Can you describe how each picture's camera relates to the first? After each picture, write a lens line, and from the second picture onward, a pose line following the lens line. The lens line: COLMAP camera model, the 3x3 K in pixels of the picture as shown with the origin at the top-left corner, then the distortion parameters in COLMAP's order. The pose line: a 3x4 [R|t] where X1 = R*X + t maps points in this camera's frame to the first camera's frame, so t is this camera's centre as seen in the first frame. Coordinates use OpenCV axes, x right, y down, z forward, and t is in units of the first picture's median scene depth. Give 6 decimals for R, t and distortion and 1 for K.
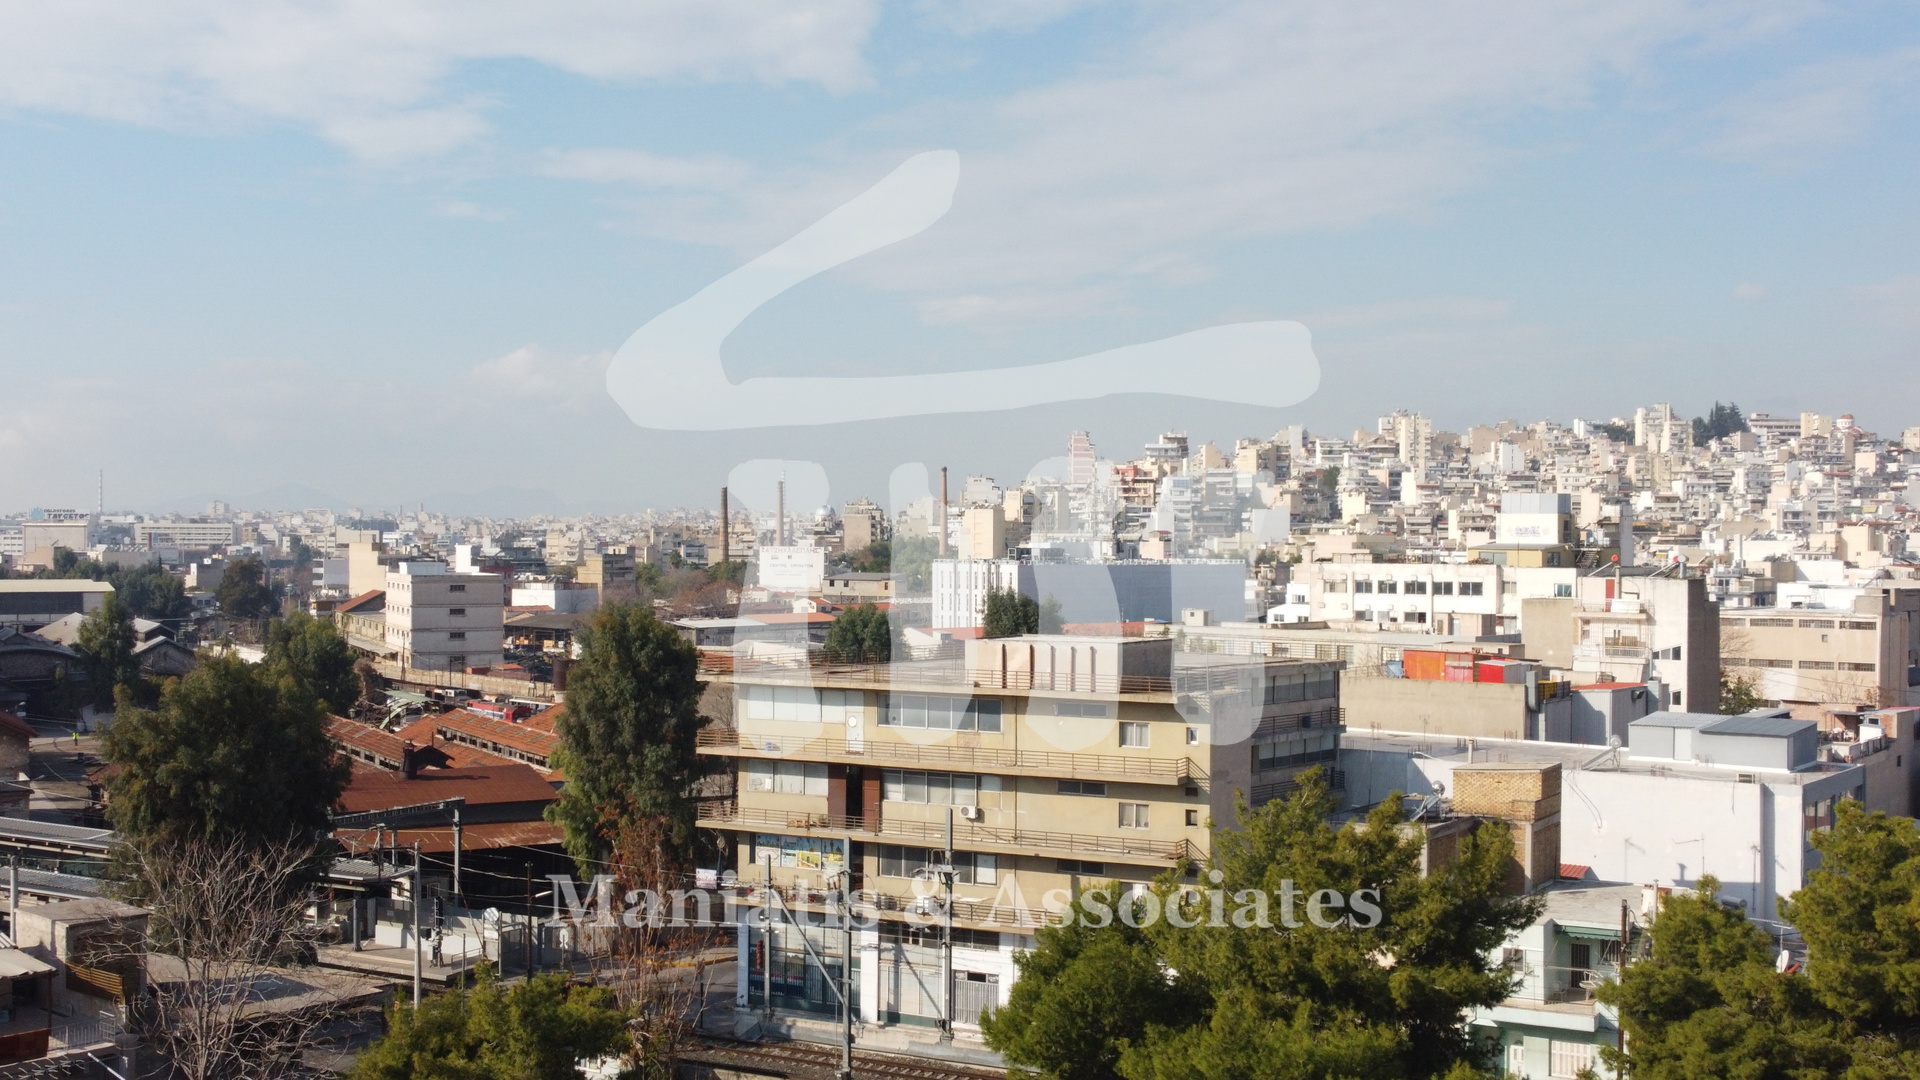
lens RADIAL K [[2566.1, 0, 954.5], [0, 2566.1, 541.9], [0, 0, 1]] dist [0.002210, 0.000000]
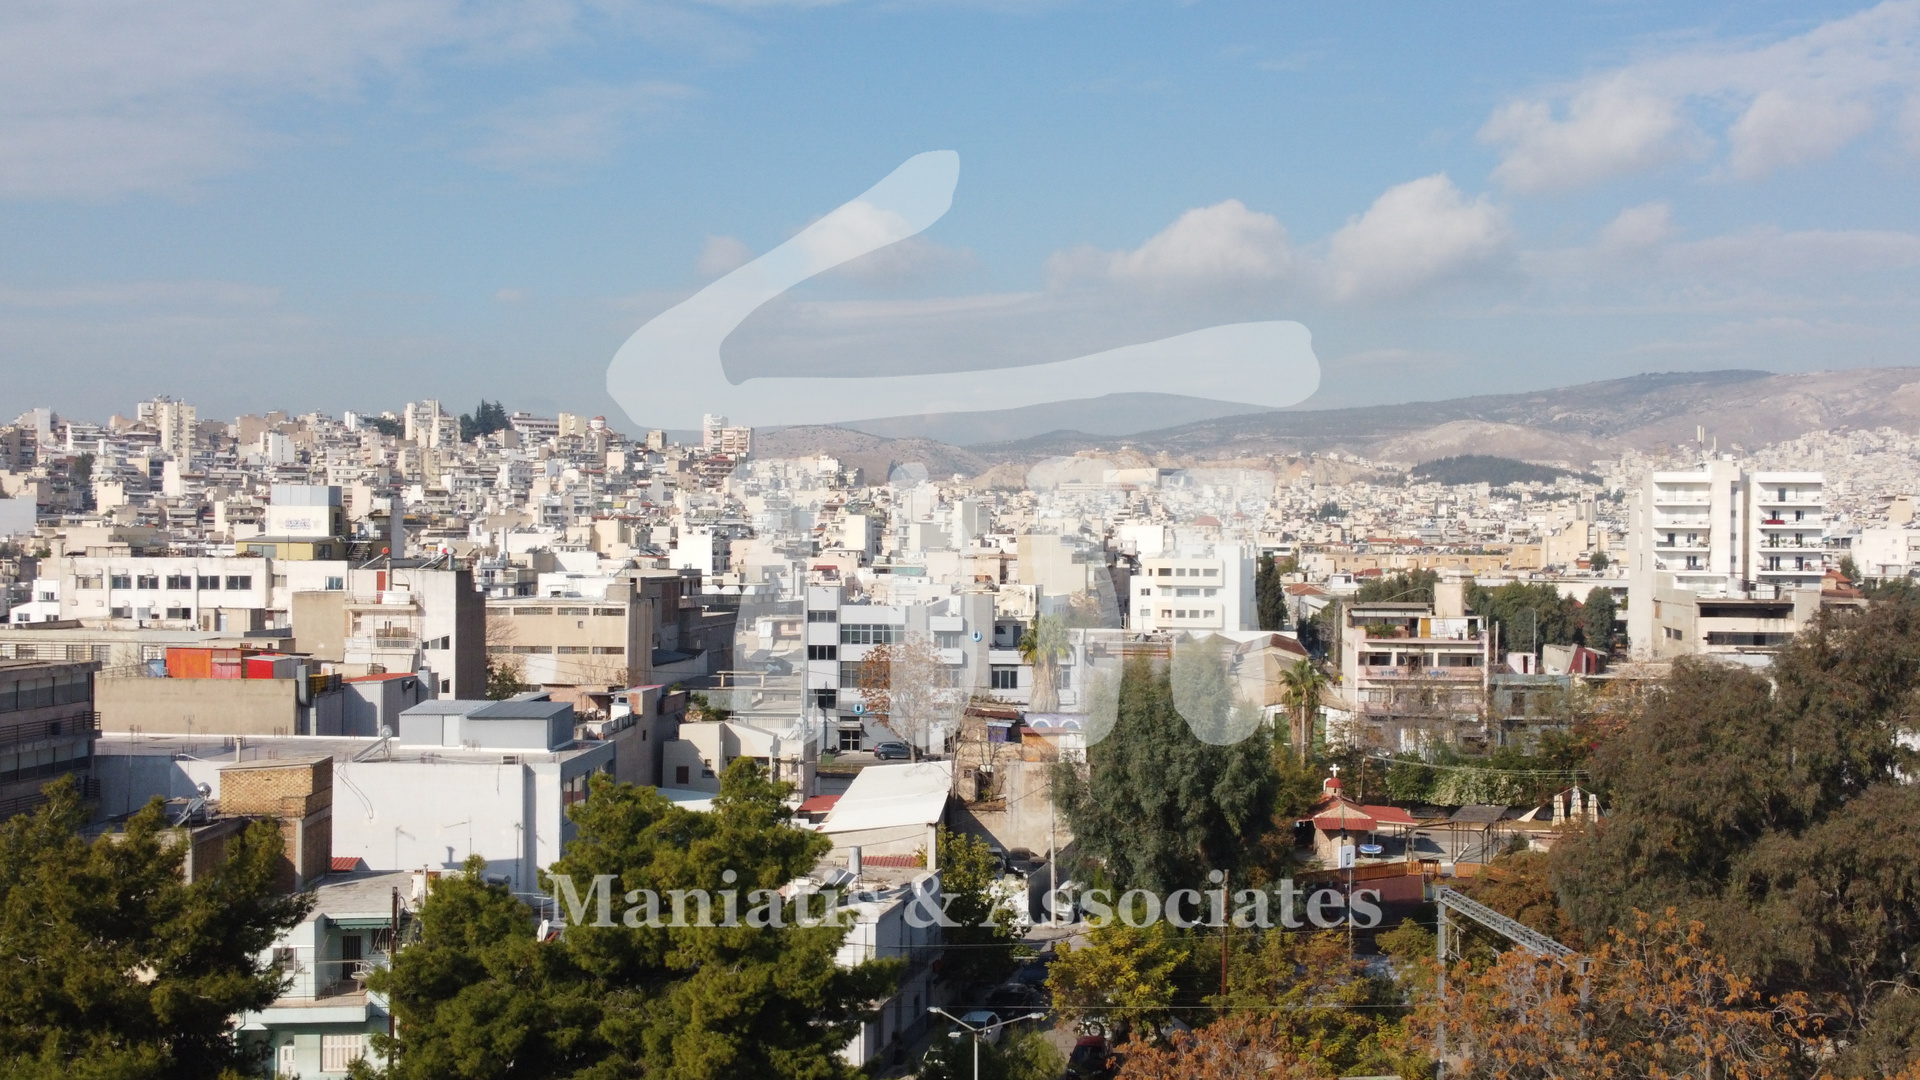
lens RADIAL K [[2566.1, 0, 954.9], [0, 2566.1, 541.2], [0, 0, 1]] dist [0.002210, 0.000000]
pose [[0.736983, -0.002347, 0.675908, -0.258671], [-0.001233, 0.999988, 0.004817, -0.002517], [-0.675911, -0.004384, 0.736971, 0.101384]]
